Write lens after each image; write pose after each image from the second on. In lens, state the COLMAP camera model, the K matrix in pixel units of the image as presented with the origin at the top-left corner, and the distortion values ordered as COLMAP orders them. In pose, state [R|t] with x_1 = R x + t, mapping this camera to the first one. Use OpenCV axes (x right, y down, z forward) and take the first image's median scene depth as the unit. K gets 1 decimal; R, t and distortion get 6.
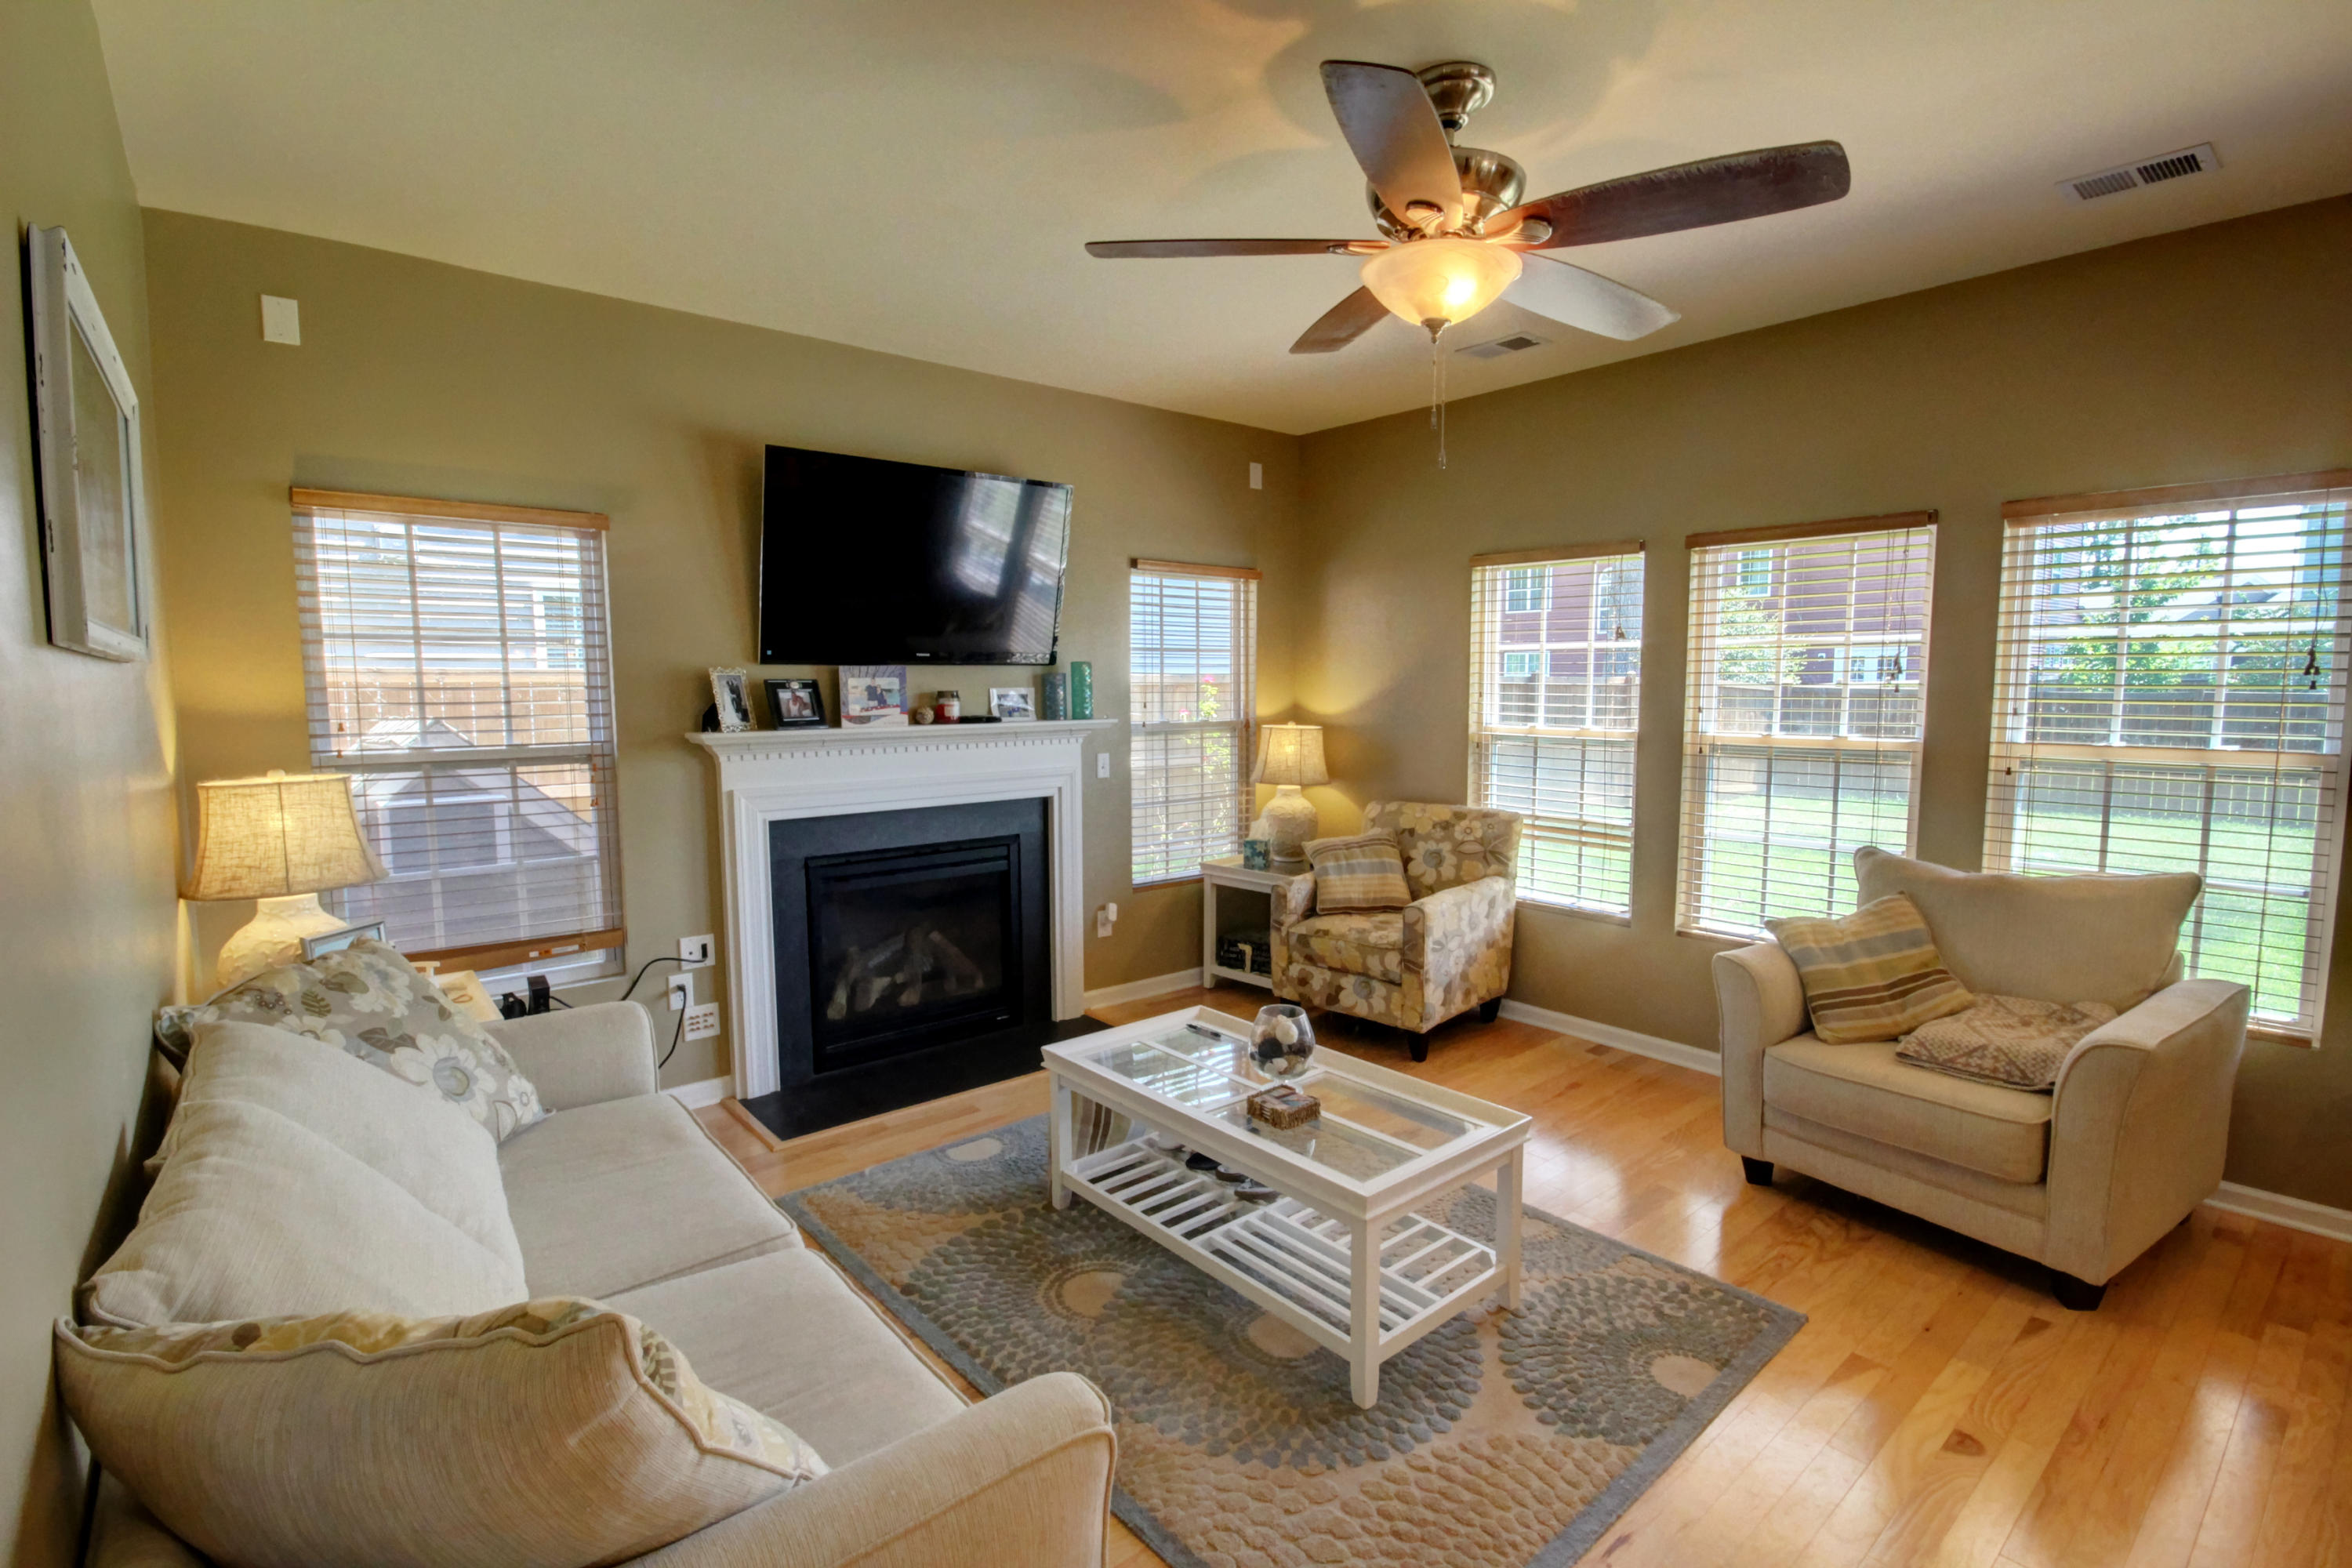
lens RADIAL K [[1108.8, 0, 1192.5], [0, 1108.8, 784.1], [0, 0, 1]] dist [-0.002959, -0.000771]
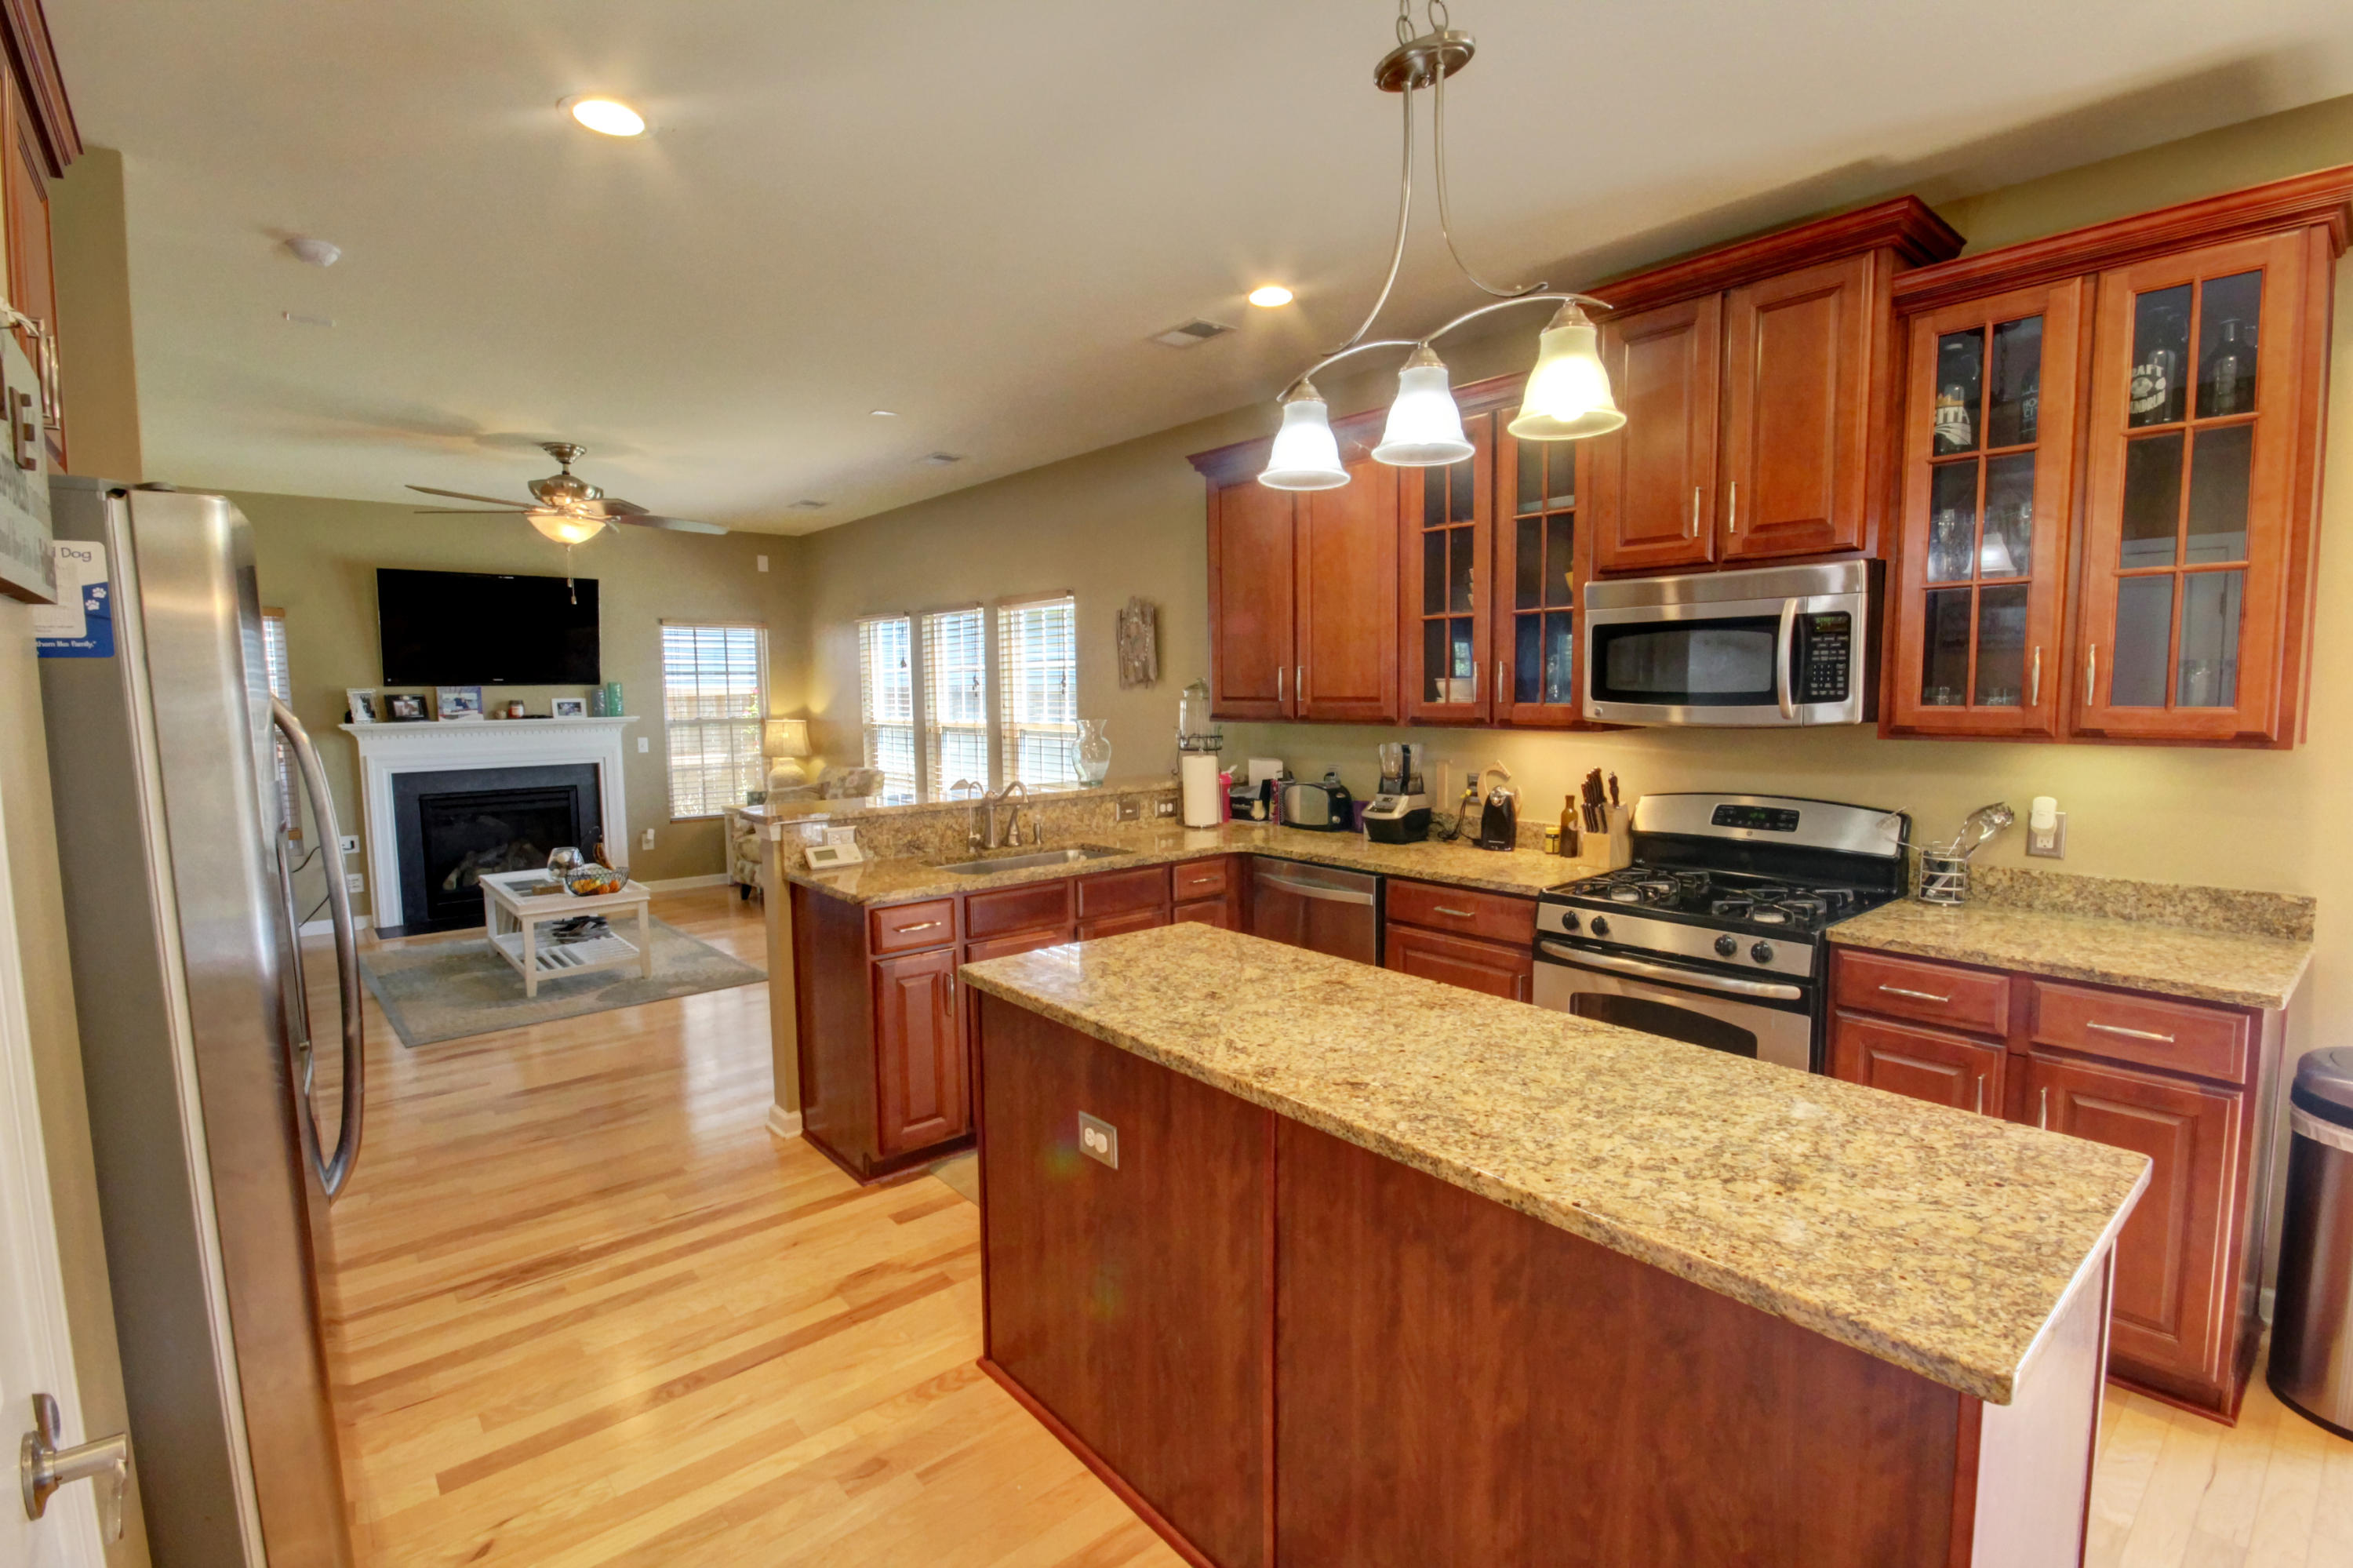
lens RADIAL K [[1109.3, 0, 1198.1], [0, 1109.3, 786.0], [0, 0, 1]] dist [-0.002959, -0.000771]
pose [[0.999905, -0.010469, 0.008939, 0.873679], [0.010527, 0.999924, -0.006407, 0.075914], [-0.008871, 0.006500, 0.999940, -0.777530]]
